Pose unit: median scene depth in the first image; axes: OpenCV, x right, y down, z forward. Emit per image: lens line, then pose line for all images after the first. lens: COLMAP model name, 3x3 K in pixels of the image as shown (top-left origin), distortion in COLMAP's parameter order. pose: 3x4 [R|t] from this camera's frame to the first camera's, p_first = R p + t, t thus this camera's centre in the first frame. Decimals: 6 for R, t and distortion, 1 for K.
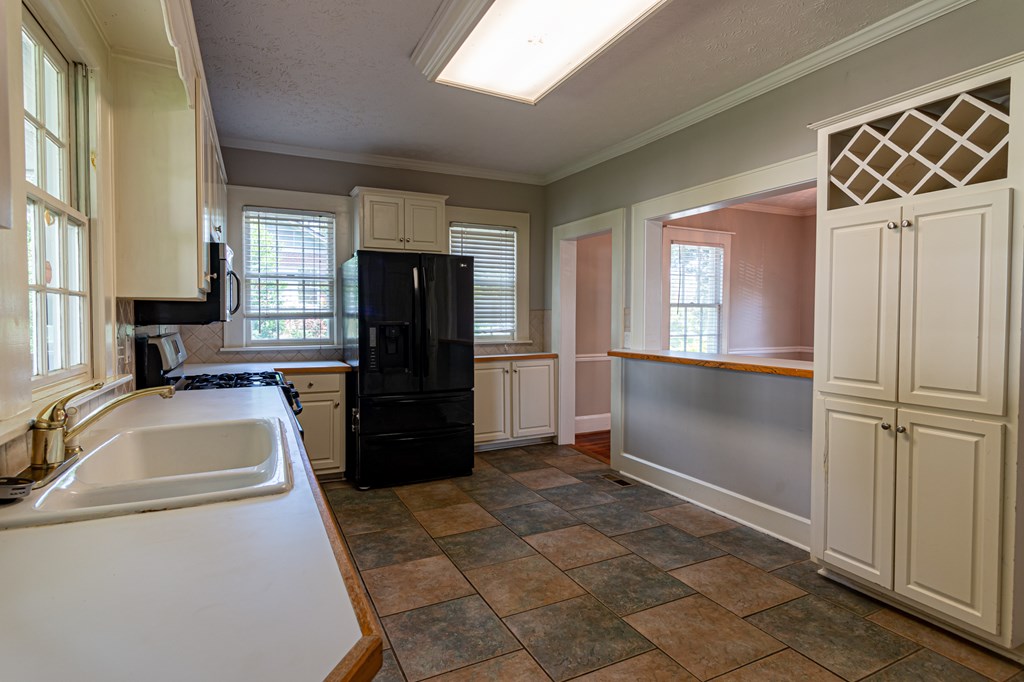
lens RADIAL K [[519.6, 0, 513.6], [0, 519.6, 336.3], [0, 0, 1]] dist [-0.000670, 0.000268]
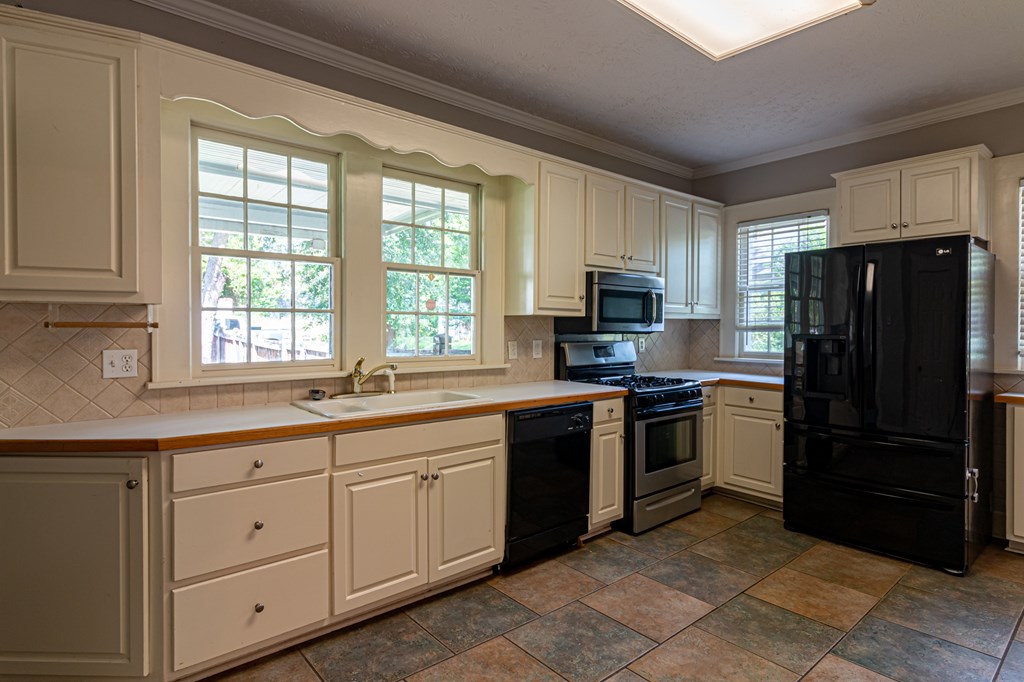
lens RADIAL K [[539.8, 0, 513.0], [0, 539.8, 334.9], [0, 0, 1]] dist [0.002707, -0.001007]
pose [[0.248811, 0.011498, -0.968484, 0.584647], [-0.038801, 0.999245, 0.001895, -0.013727], [0.967775, 0.037107, 0.249069, 0.403532]]
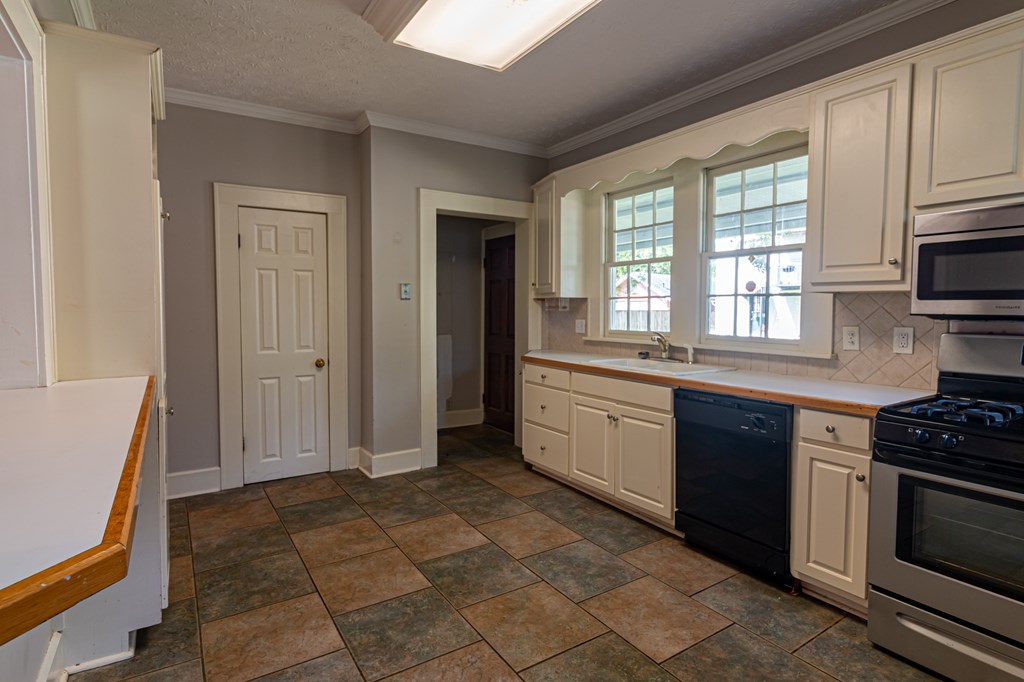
lens RADIAL K [[539.8, 0, 514.9], [0, 539.8, 339.4], [0, 0, 1]] dist [0.002707, -0.001007]
pose [[-0.993033, -0.000366, -0.117836, 0.122008], [-0.011483, 0.995536, 0.093683, -0.053366], [0.117276, 0.094384, -0.988604, 1.493941]]
